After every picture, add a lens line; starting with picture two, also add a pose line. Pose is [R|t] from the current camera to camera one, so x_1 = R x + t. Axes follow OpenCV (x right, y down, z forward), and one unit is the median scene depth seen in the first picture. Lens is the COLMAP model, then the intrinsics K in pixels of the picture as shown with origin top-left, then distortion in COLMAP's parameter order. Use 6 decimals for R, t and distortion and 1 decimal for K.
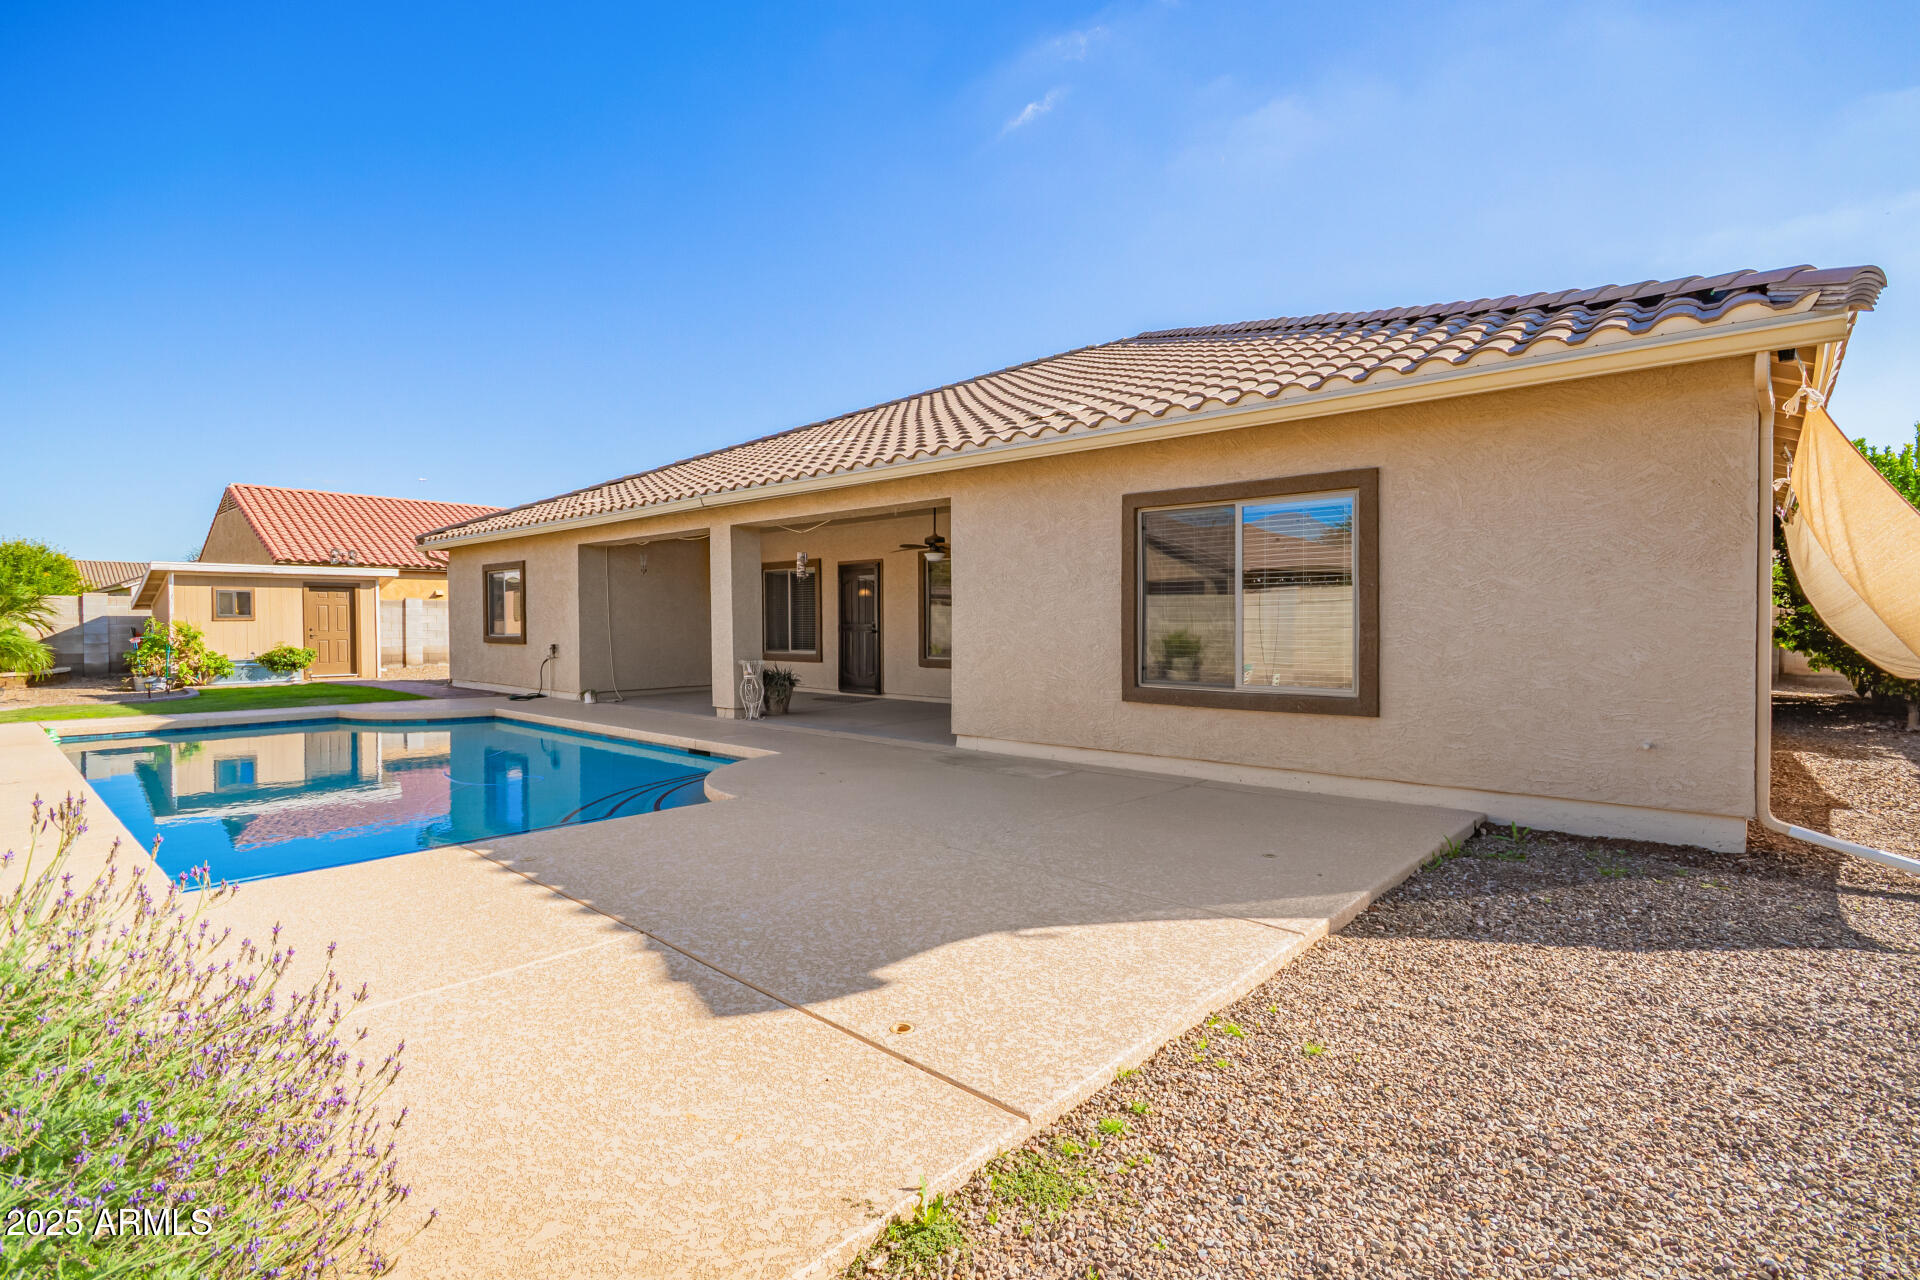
lens RADIAL K [[886.5, 0, 974.9], [0, 886.5, 635.4], [0, 0, 1]] dist [-0.003391, -0.000677]
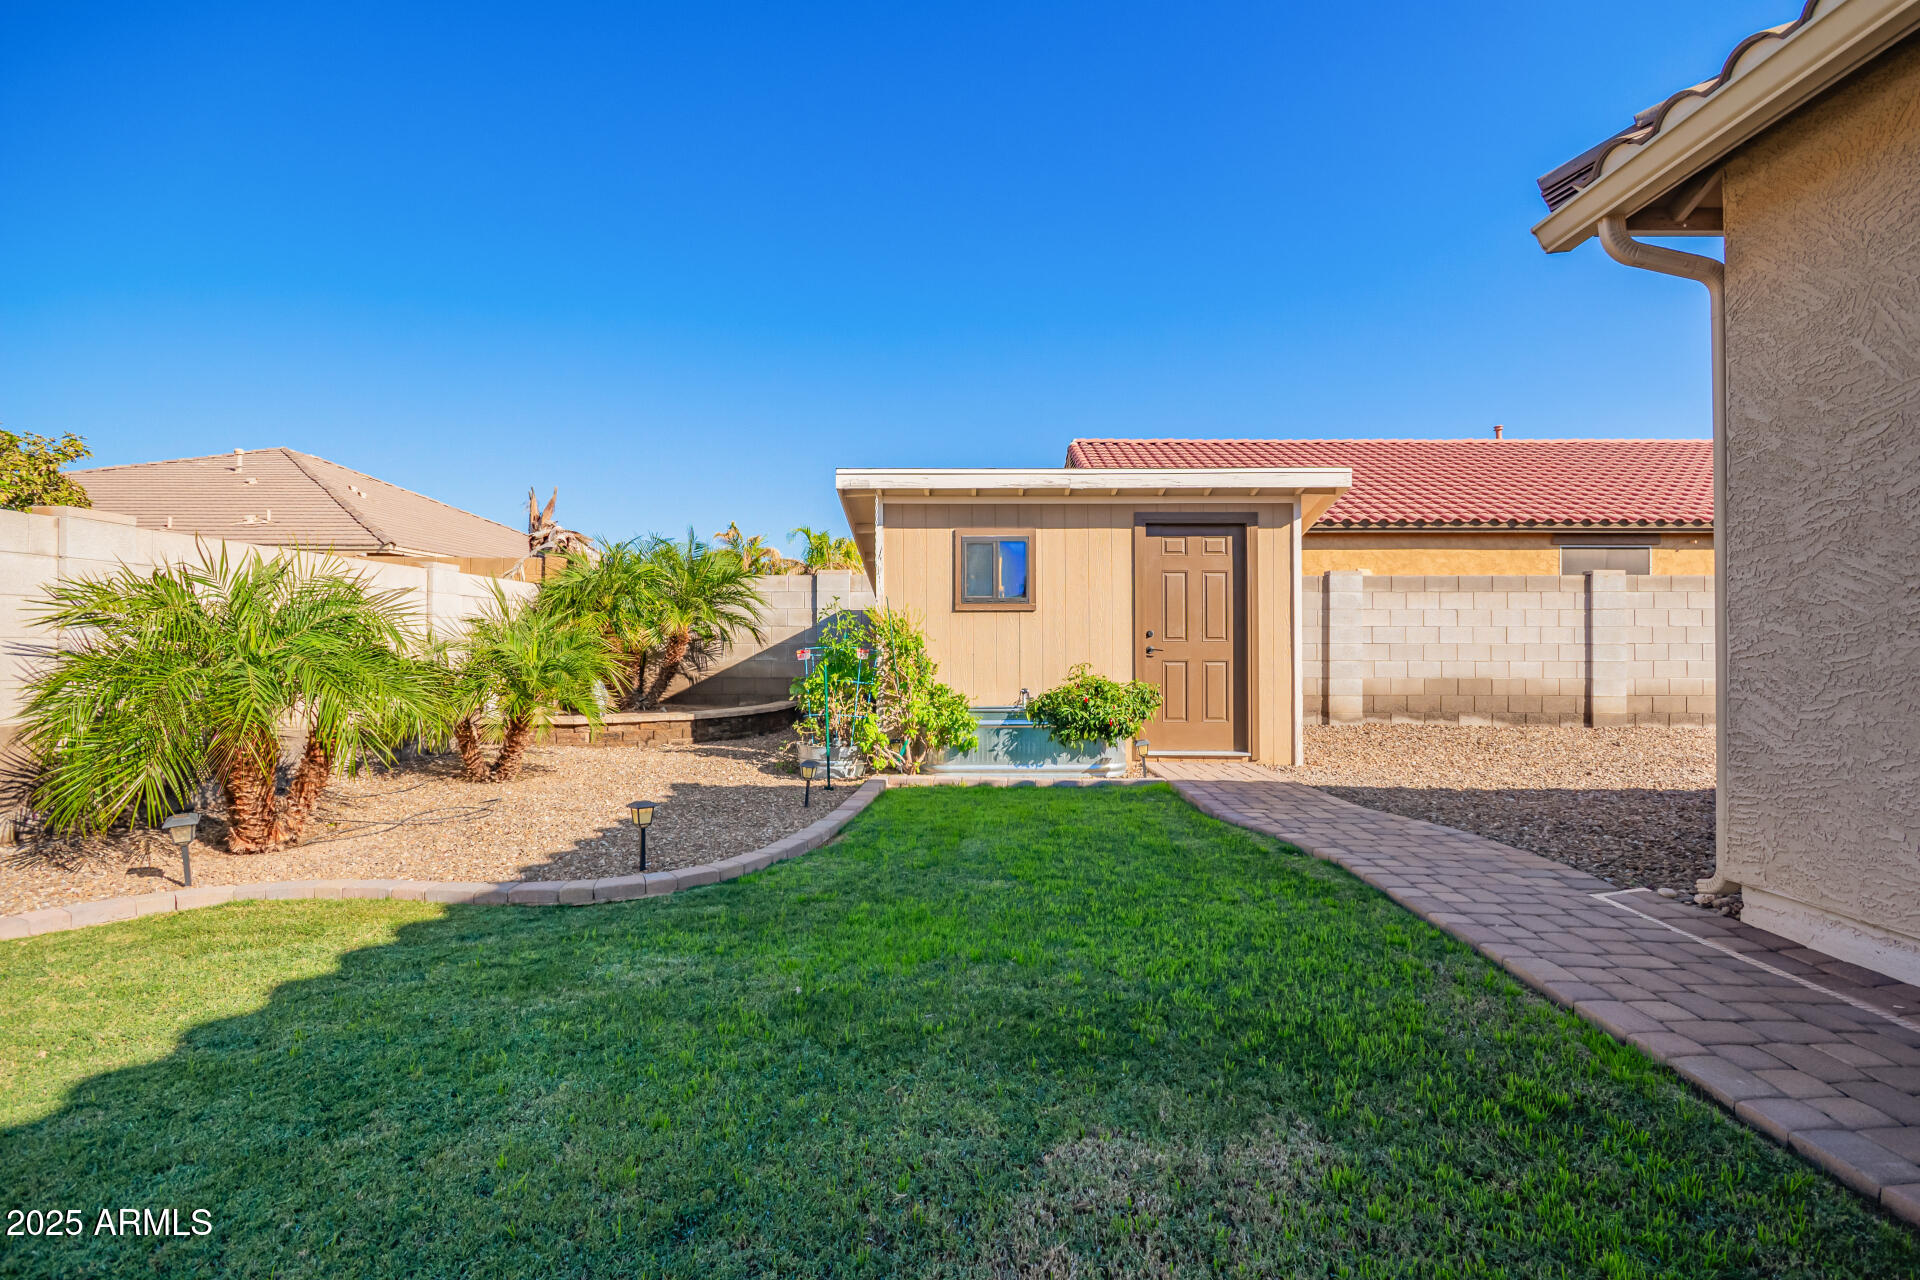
lens RADIAL K [[886.5, 0, 966.4], [0, 886.5, 641.9], [0, 0, 1]] dist [-0.003391, -0.000677]
pose [[0.644769, -0.000161, -0.764378, -0.525014], [-0.015205, 0.999799, -0.013037, 0.003664], [0.764226, 0.020028, 0.644637, 0.715263]]
